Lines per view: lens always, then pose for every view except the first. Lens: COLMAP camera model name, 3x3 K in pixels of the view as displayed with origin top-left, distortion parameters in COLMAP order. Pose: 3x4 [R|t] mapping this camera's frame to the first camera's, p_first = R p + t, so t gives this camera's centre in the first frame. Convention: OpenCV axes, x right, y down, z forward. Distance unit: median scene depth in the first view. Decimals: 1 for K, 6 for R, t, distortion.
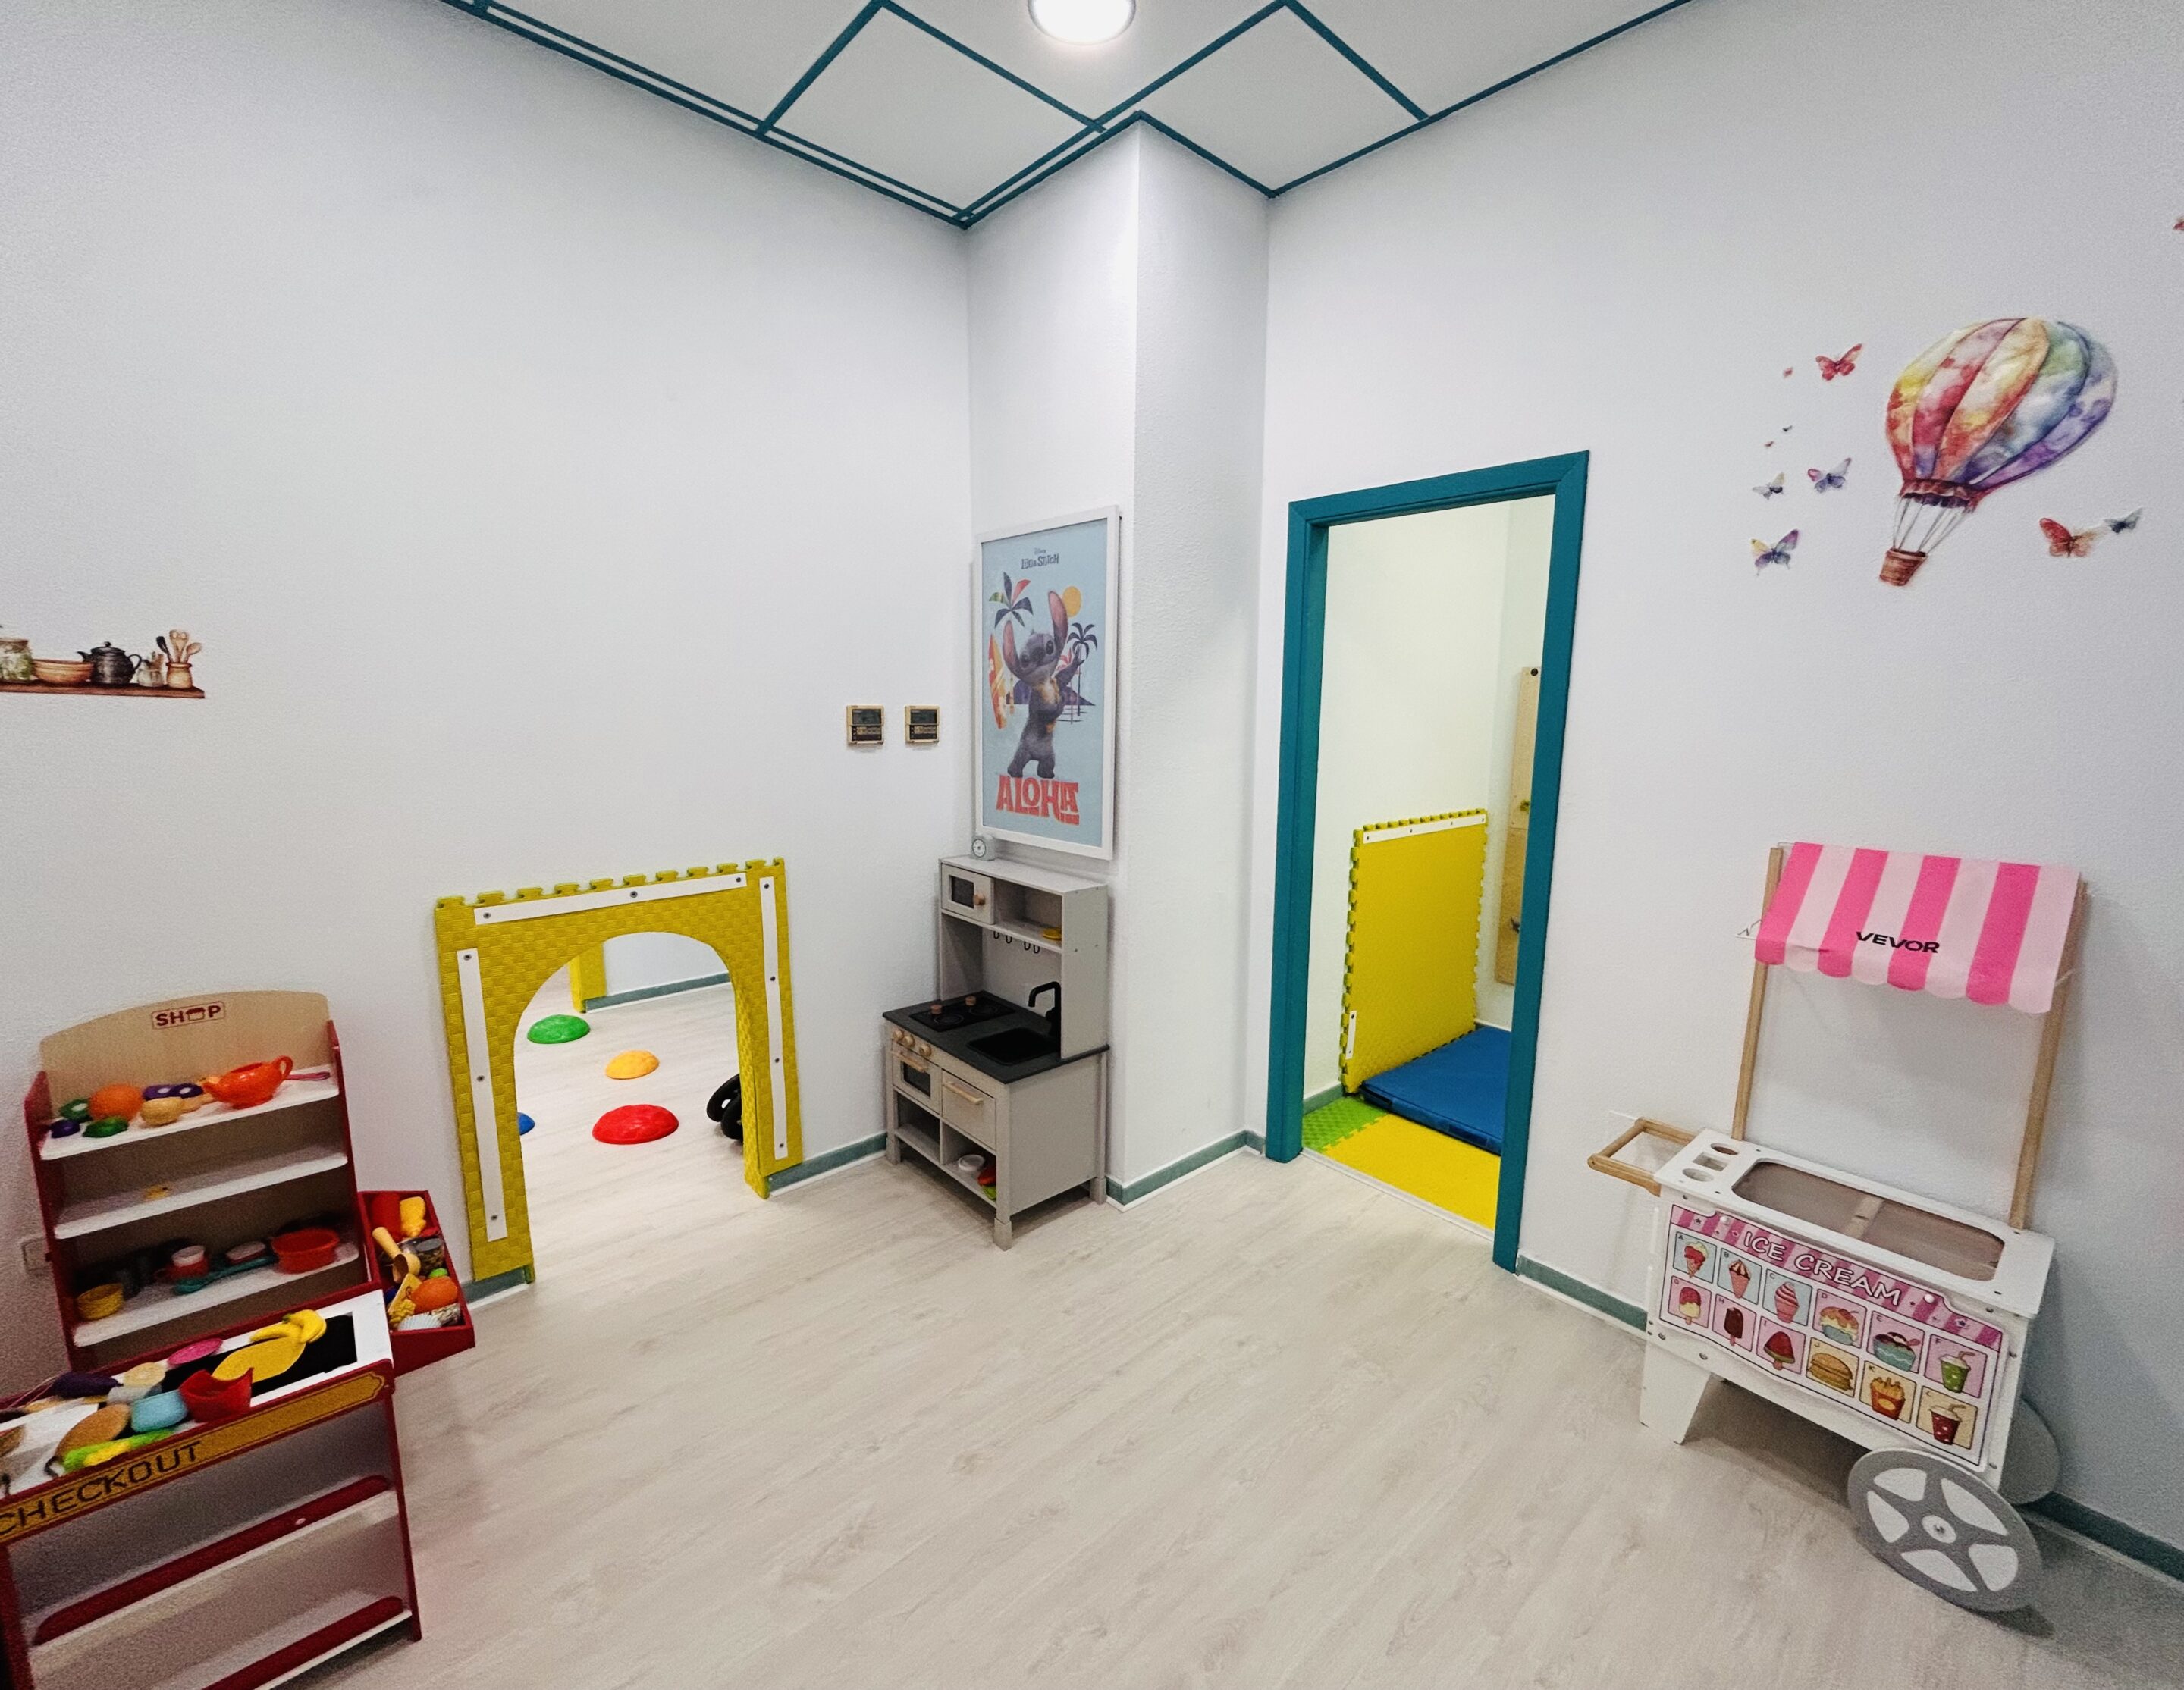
lens RADIAL K [[914.2, 0, 1123.8], [0, 914.2, 839.6], [0, 0, 1]] dist [-0.000033, 0.000606]
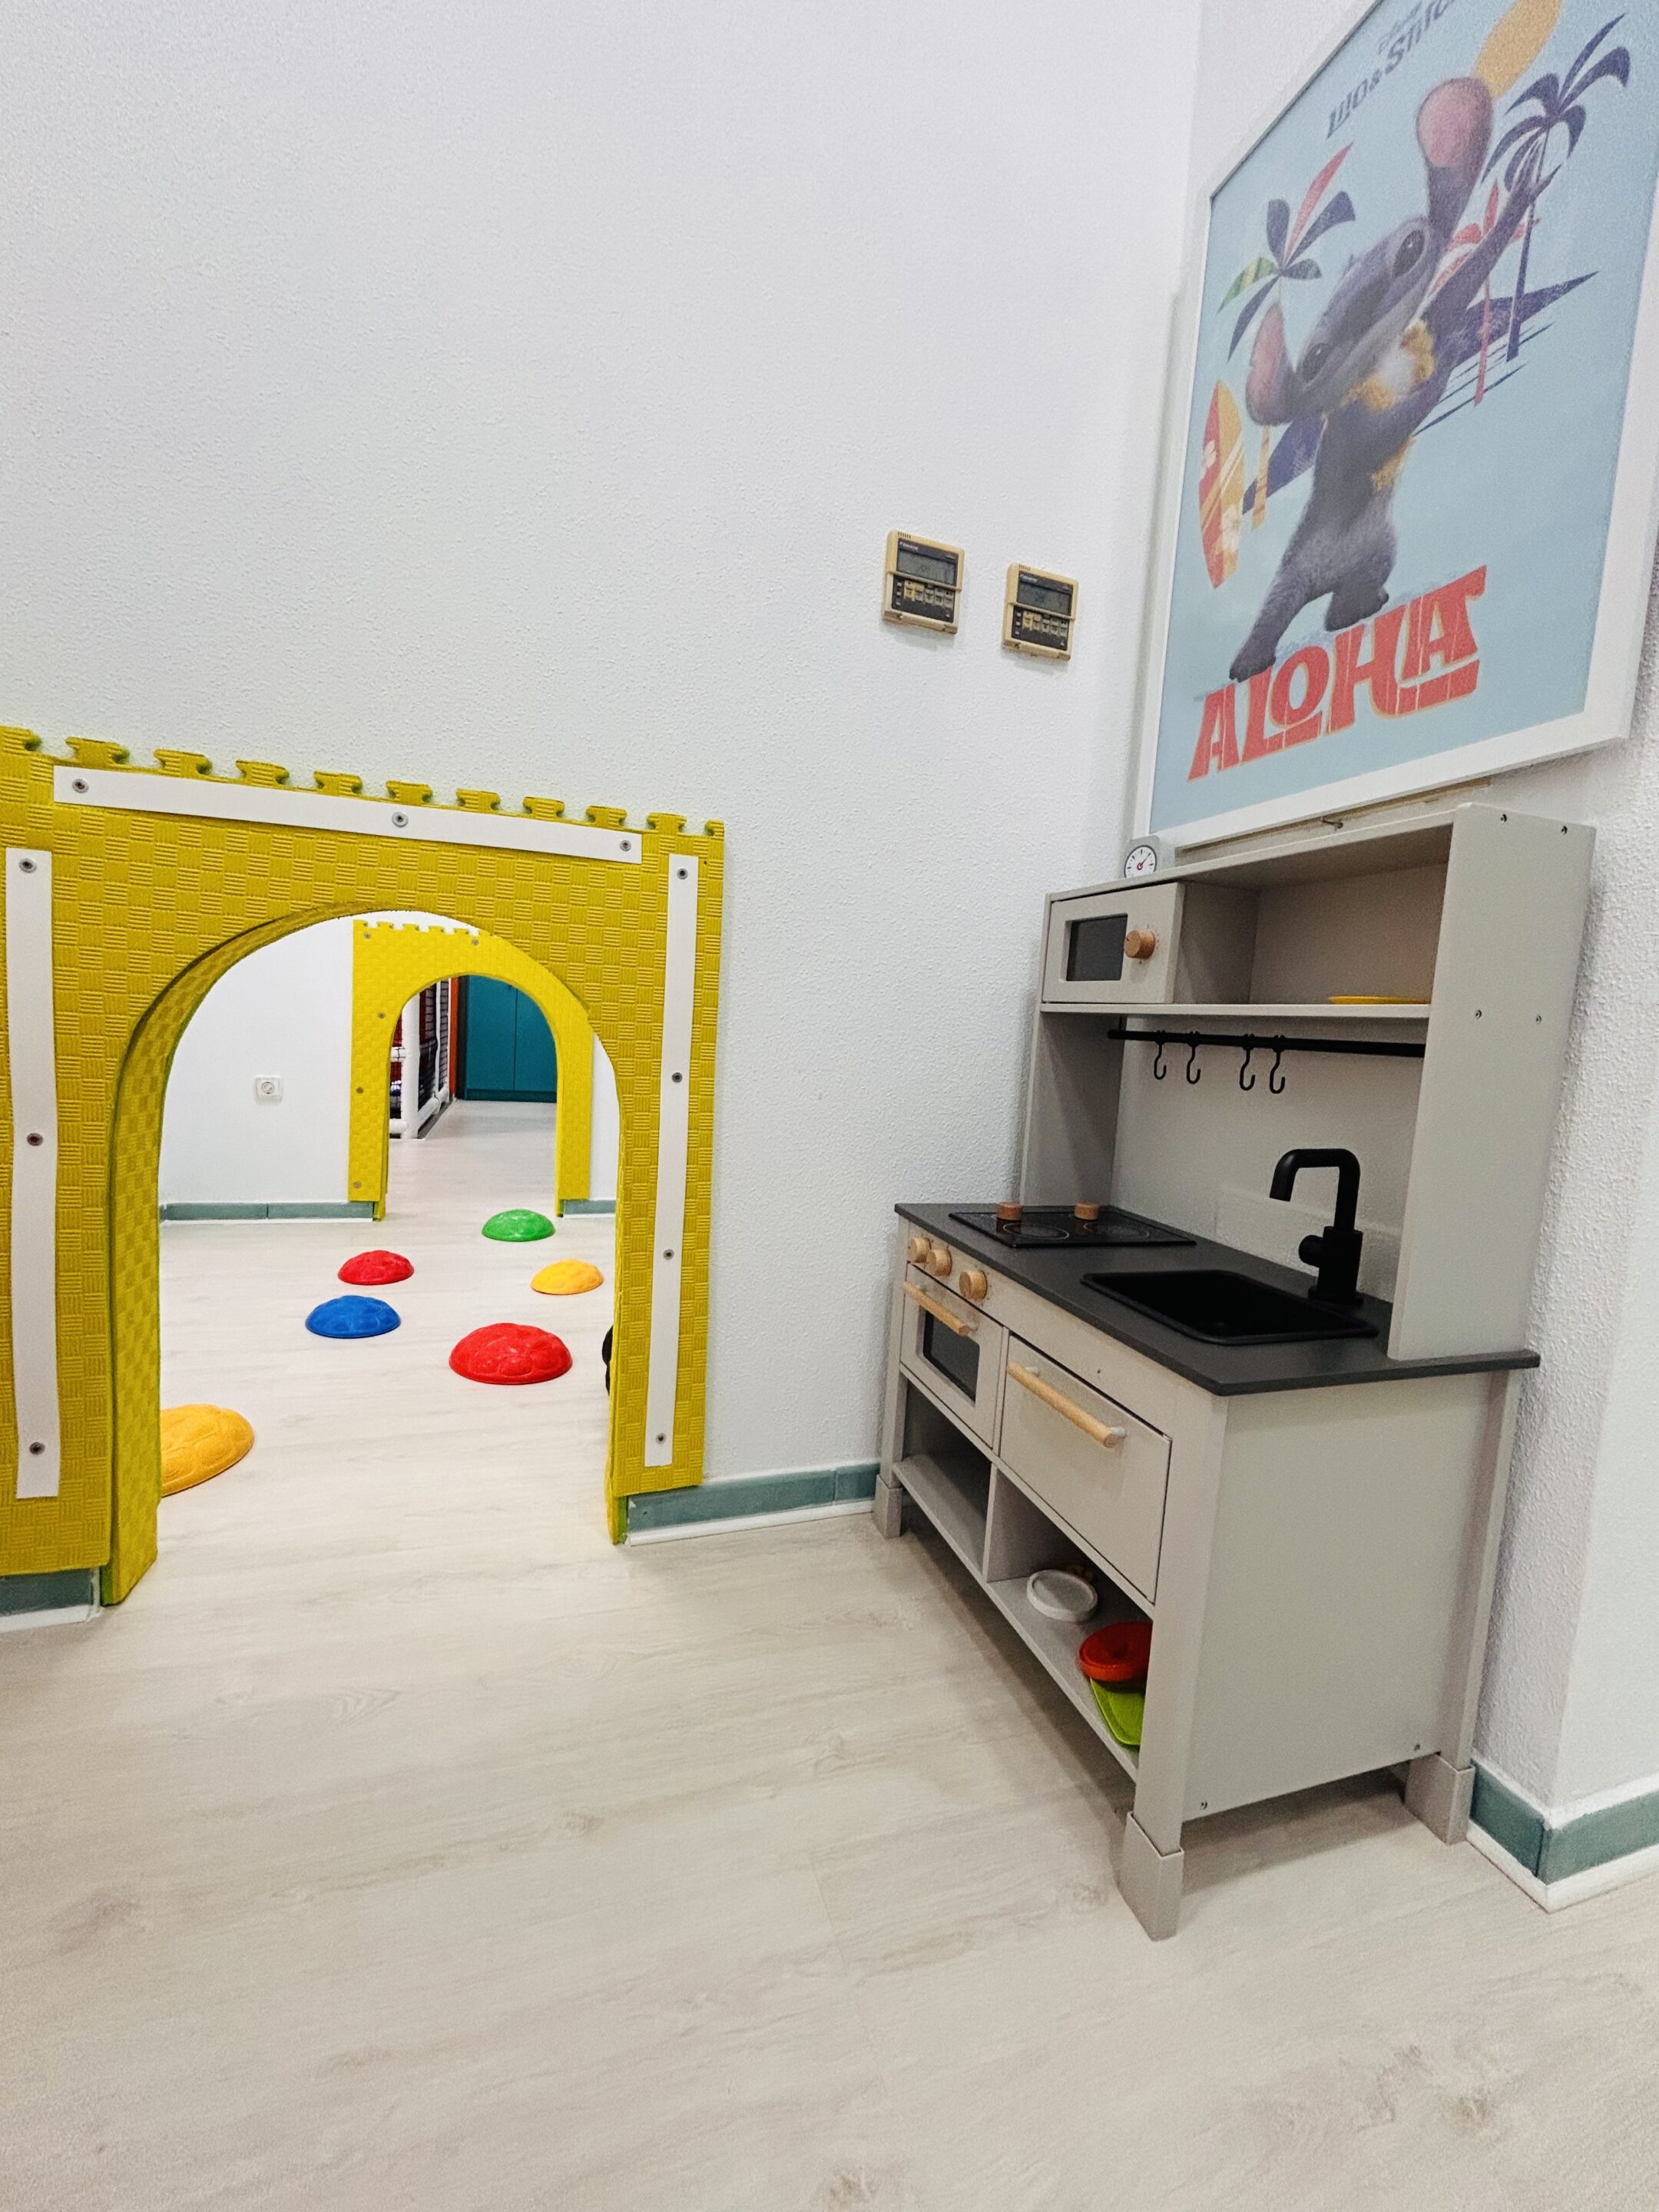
lens RADIAL K [[894.2, 0, 833.2], [0, 894.2, 1108.0], [0, 0, 1]] dist [0.000620, 0.000627]
pose [[0.912429, 0.079138, -0.401511, -0.121010], [-0.112349, 0.991867, -0.059814, 0.185932], [0.393512, 0.099685, 0.913899, 0.606313]]
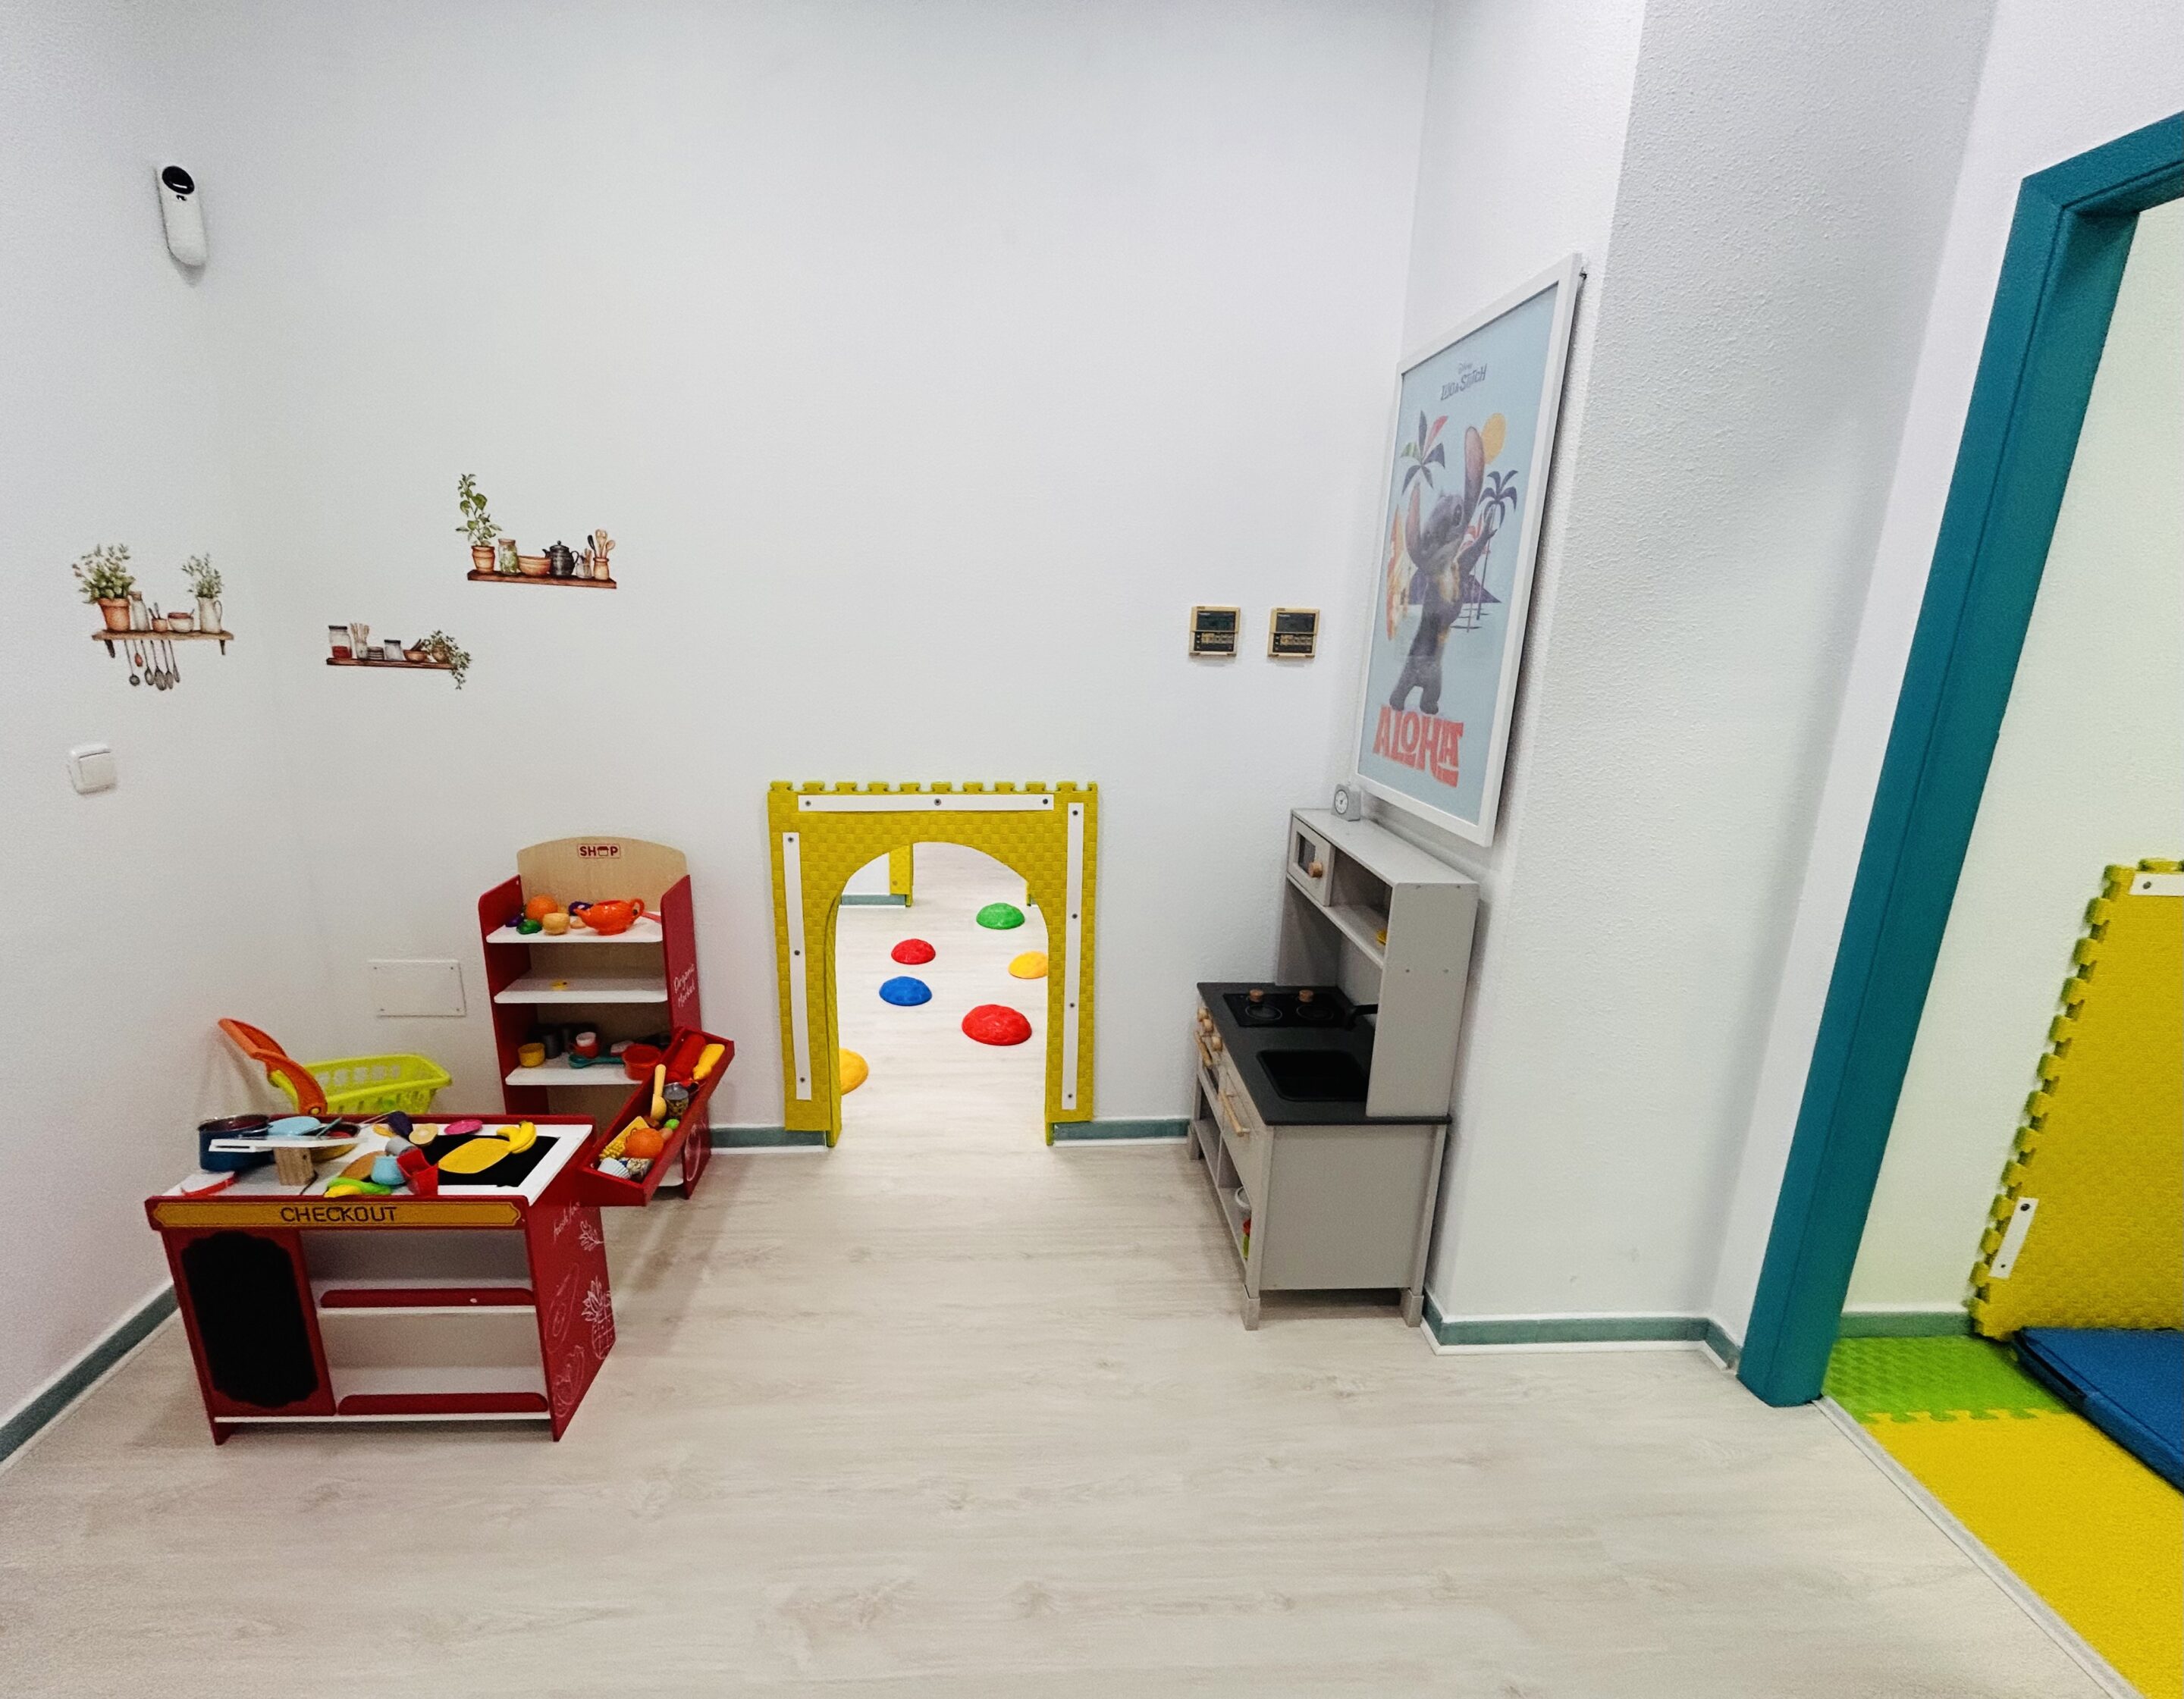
lens RADIAL K [[914.2, 0, 1056.7], [0, 914.2, 844.0], [0, 0, 1]] dist [-0.000033, 0.000606]
pose [[0.767089, 0.159834, -0.621311, 0.146737], [-0.110947, 0.986926, 0.116911, -0.020315], [0.631874, -0.020748, 0.774793, 0.296257]]
